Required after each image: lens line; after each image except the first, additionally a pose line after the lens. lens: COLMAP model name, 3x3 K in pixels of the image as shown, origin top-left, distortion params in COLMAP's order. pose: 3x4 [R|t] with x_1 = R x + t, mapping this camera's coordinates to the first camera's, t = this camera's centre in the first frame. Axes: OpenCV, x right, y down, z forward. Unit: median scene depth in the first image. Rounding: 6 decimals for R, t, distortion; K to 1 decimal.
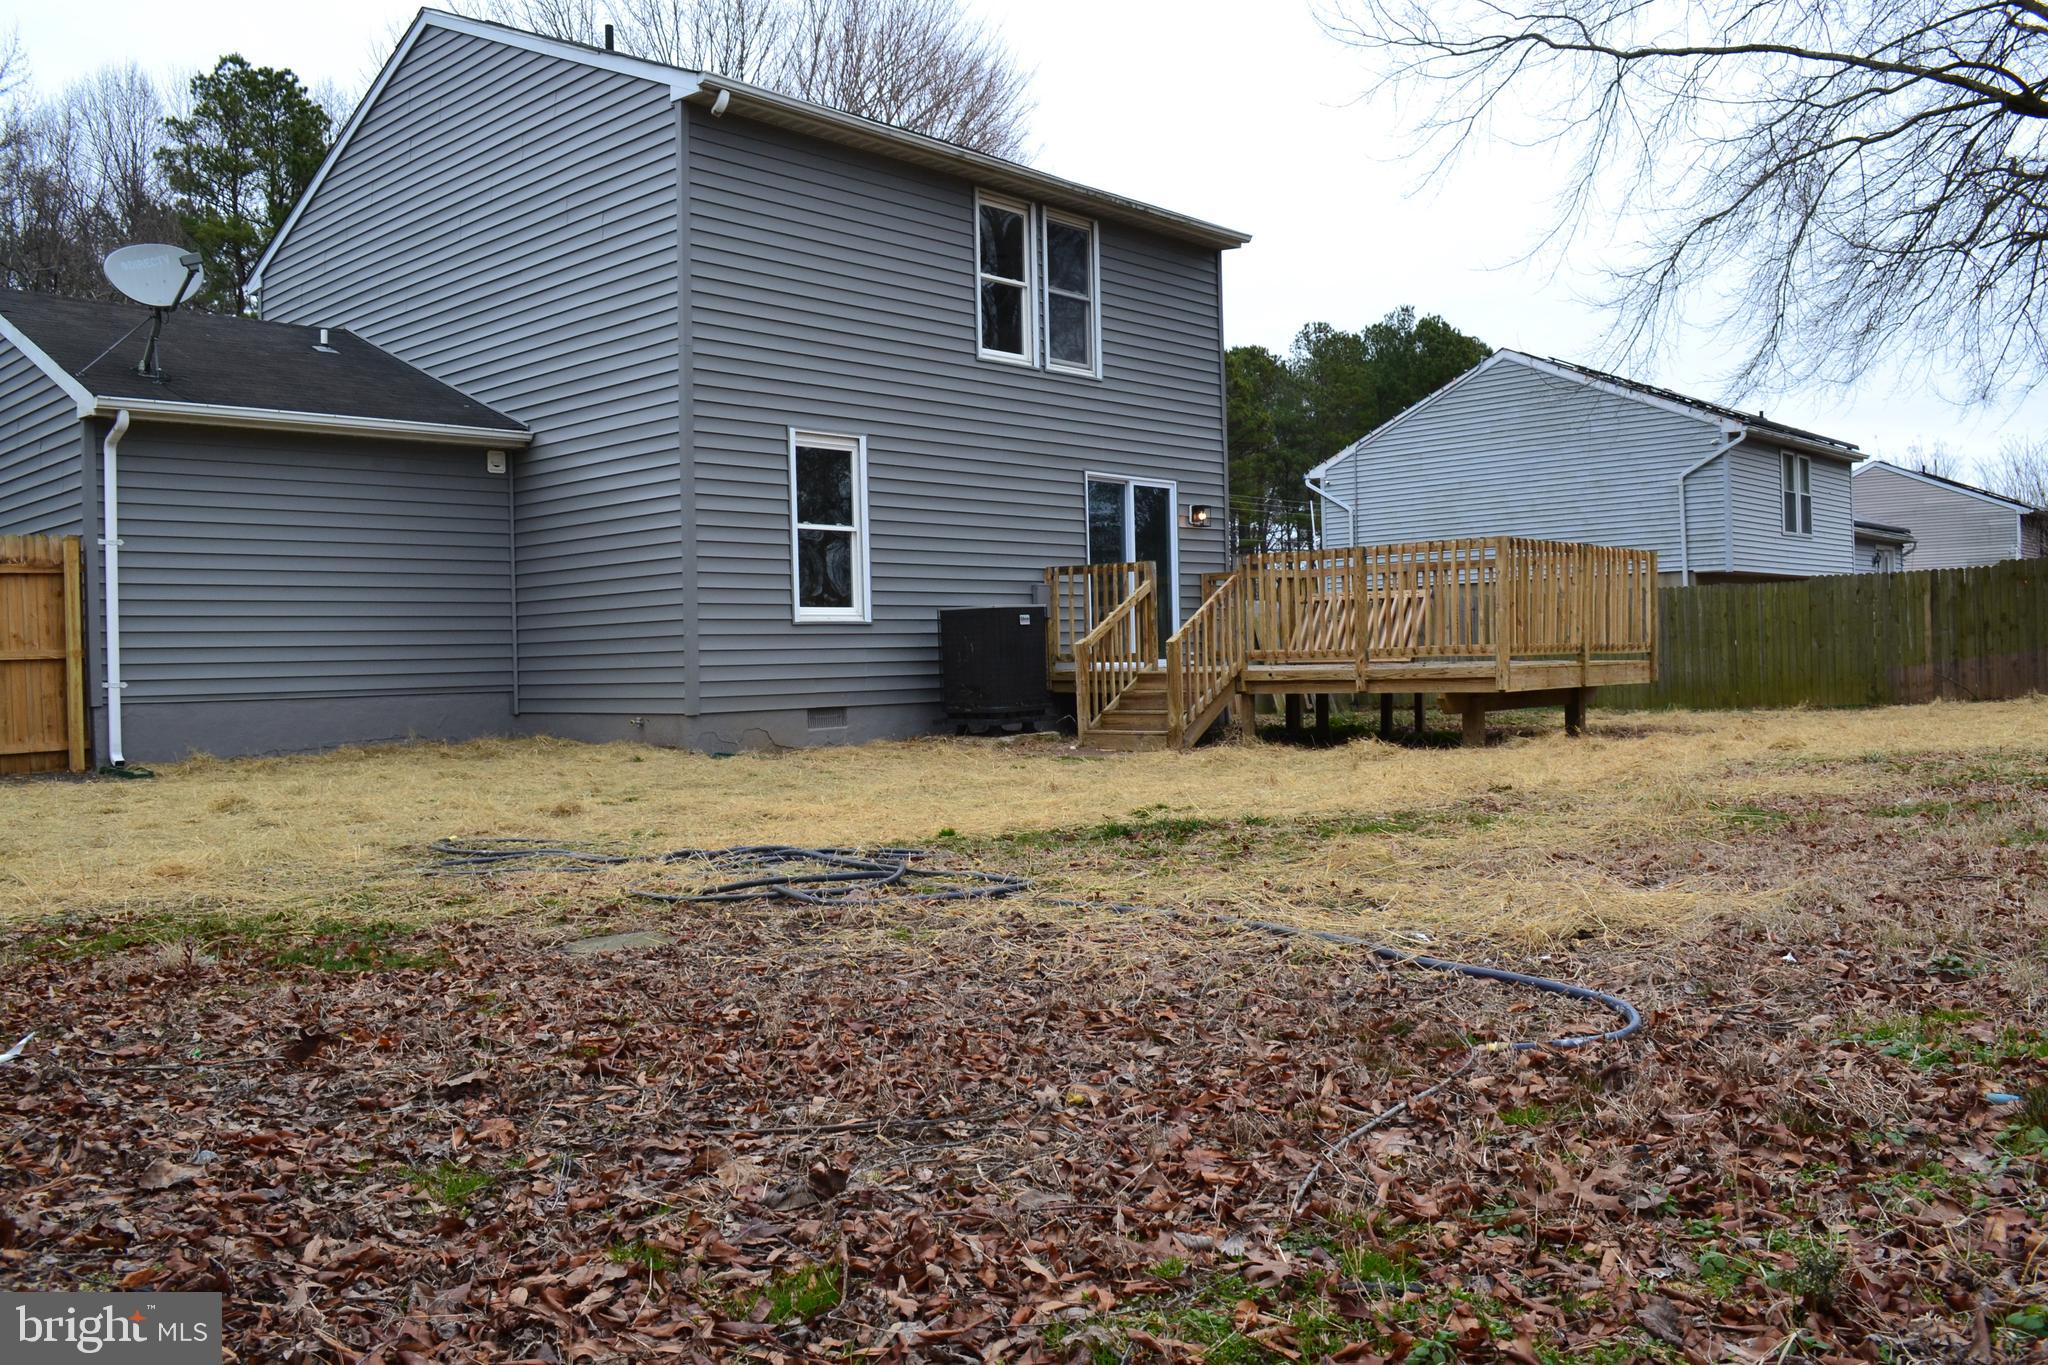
lens RADIAL K [[1635.9, 0, 1025.7], [0, 1635.9, 678.6], [0, 0, 1]] dist [-0.089689, 0.012849]
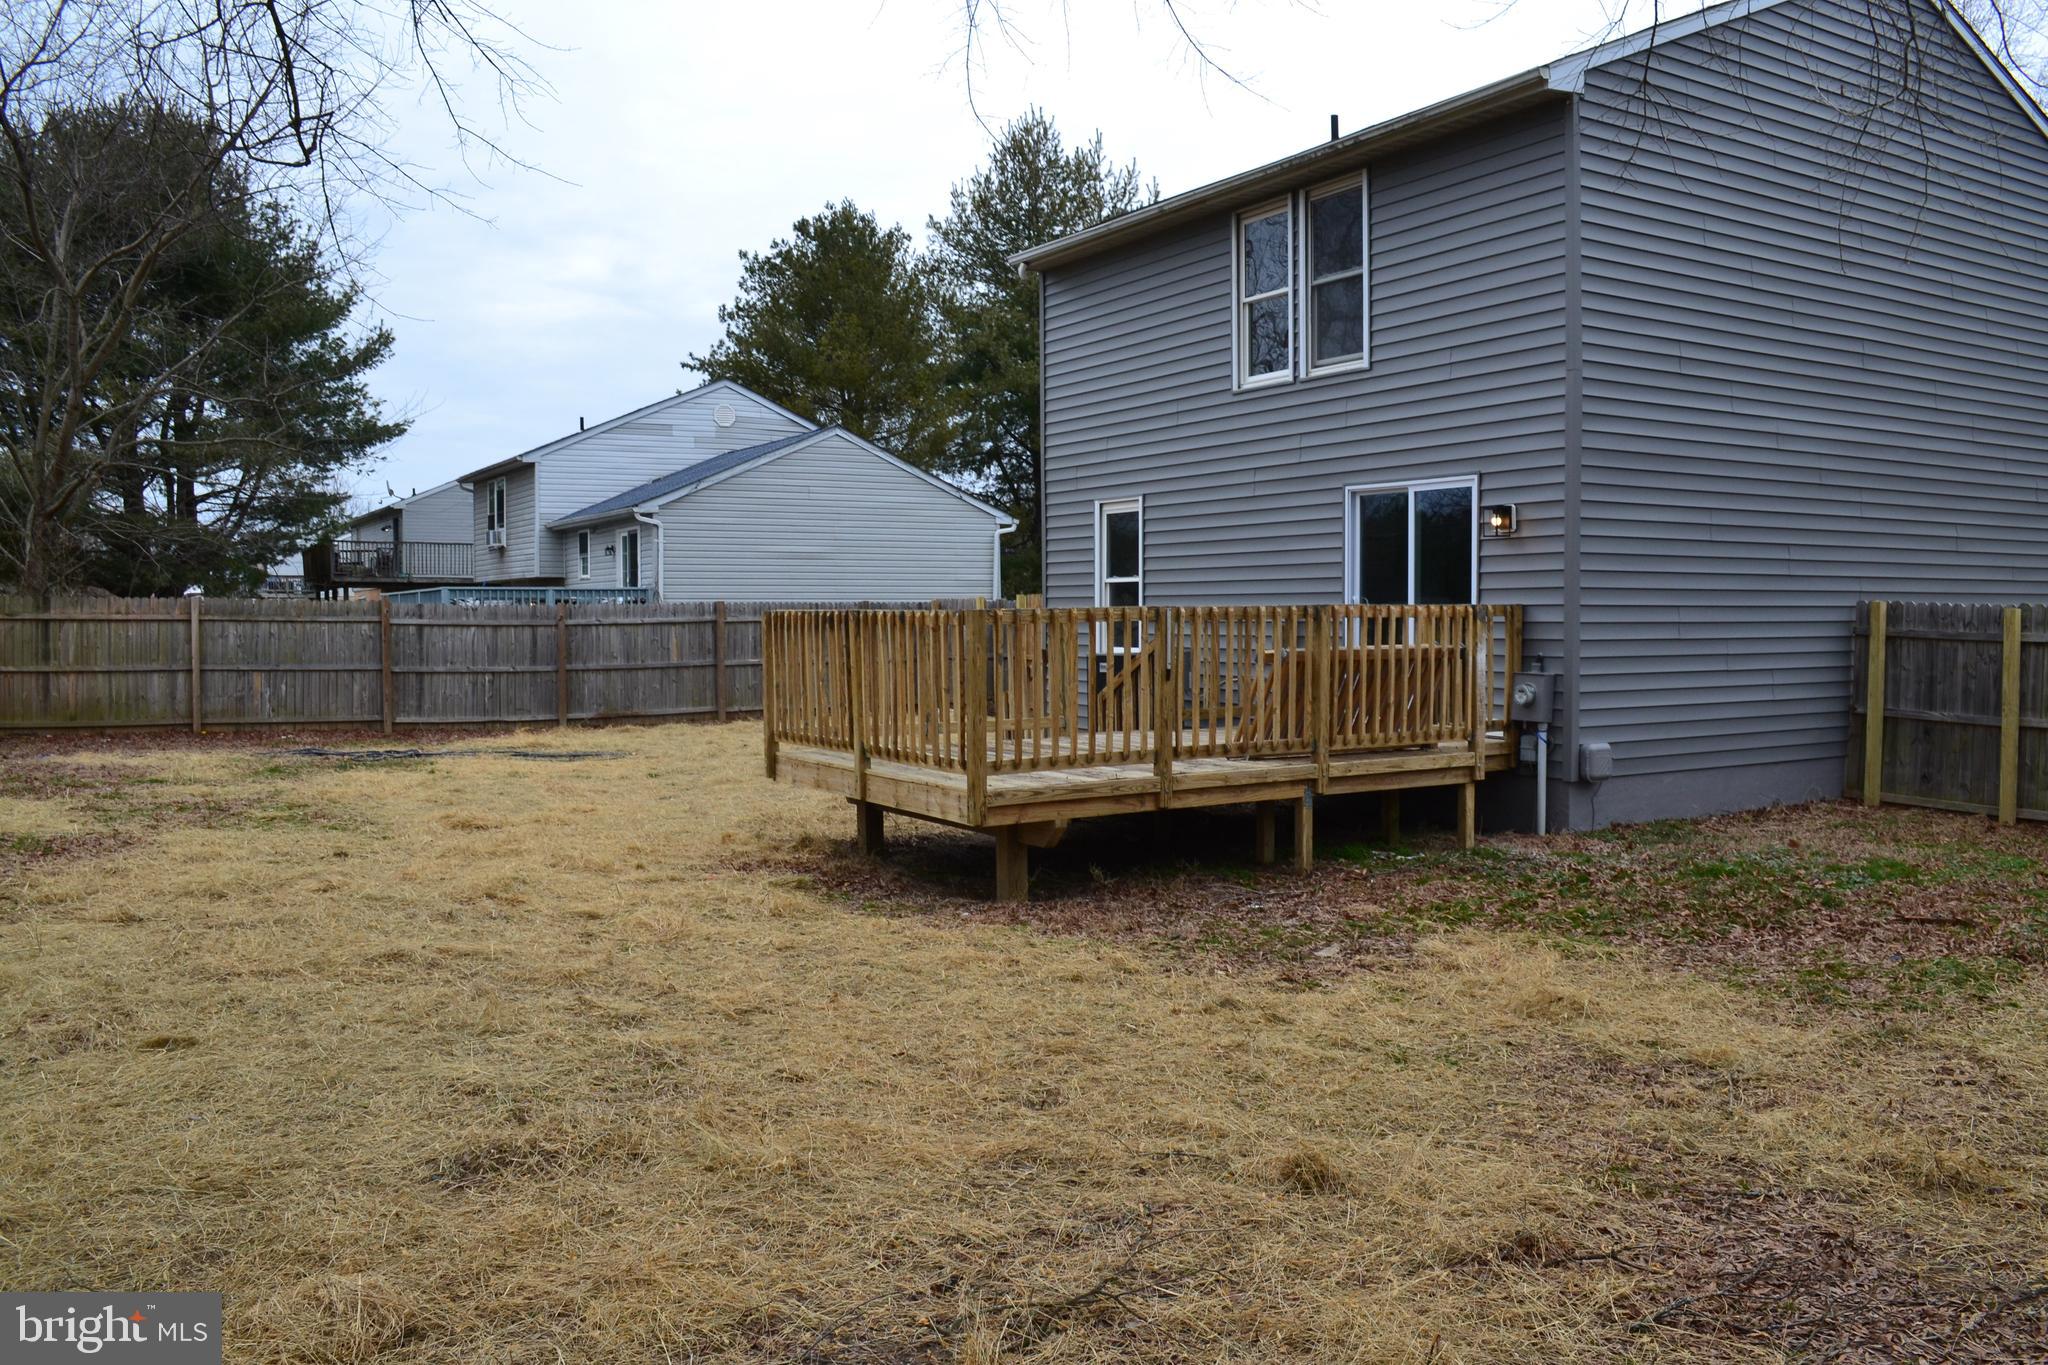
lens RADIAL K [[1635.9, 0, 1025.7], [0, 1635.9, 678.6], [0, 0, 1]] dist [-0.089689, 0.012849]
pose [[-0.271756, 0.062429, -0.960339, 0.887877], [0.000525, 0.997903, 0.064722, -0.085155], [0.962366, 0.017085, -0.271219, 1.084253]]
